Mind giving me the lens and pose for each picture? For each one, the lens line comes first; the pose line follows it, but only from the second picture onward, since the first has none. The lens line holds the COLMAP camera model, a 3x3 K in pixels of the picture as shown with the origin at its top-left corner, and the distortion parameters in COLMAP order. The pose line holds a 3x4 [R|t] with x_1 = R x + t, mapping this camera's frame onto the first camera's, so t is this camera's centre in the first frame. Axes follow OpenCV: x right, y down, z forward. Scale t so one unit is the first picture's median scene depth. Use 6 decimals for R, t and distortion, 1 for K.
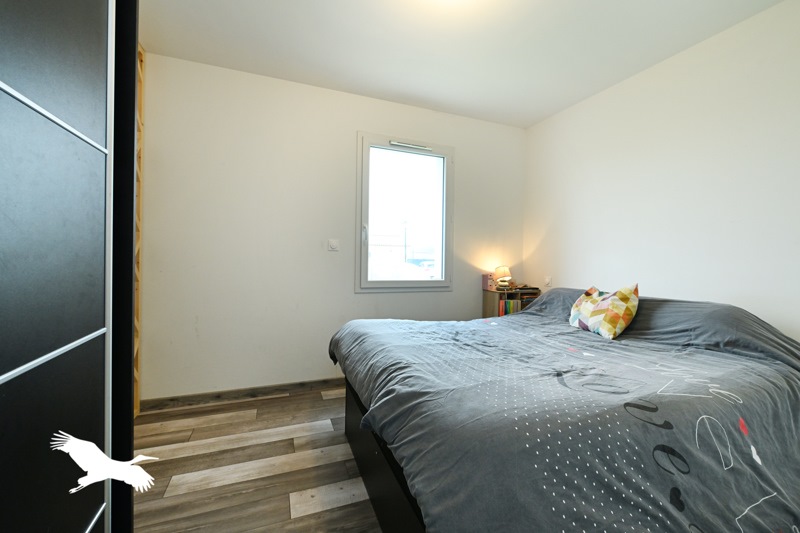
lens RADIAL K [[323.0, 0, 400.2], [0, 323.0, 265.5], [0, 0, 1]] dist [0.000065, 0.000001]
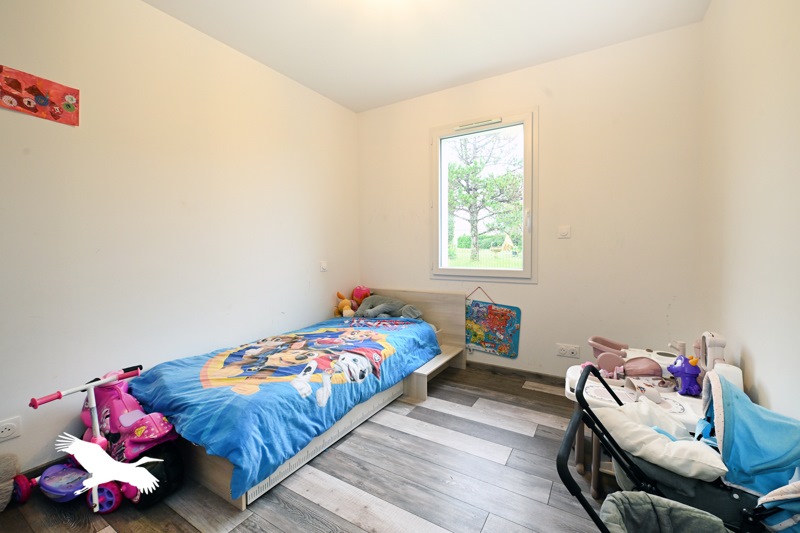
lens RADIAL K [[323.0, 0, 400.8], [0, 323.0, 265.2], [0, 0, 1]] dist [0.000065, 0.000001]
pose [[0.609670, 0.019518, -0.792415, 0.606271], [0.005087, 0.999580, 0.028535, 0.006064], [0.792639, -0.021428, 0.609315, 0.230811]]
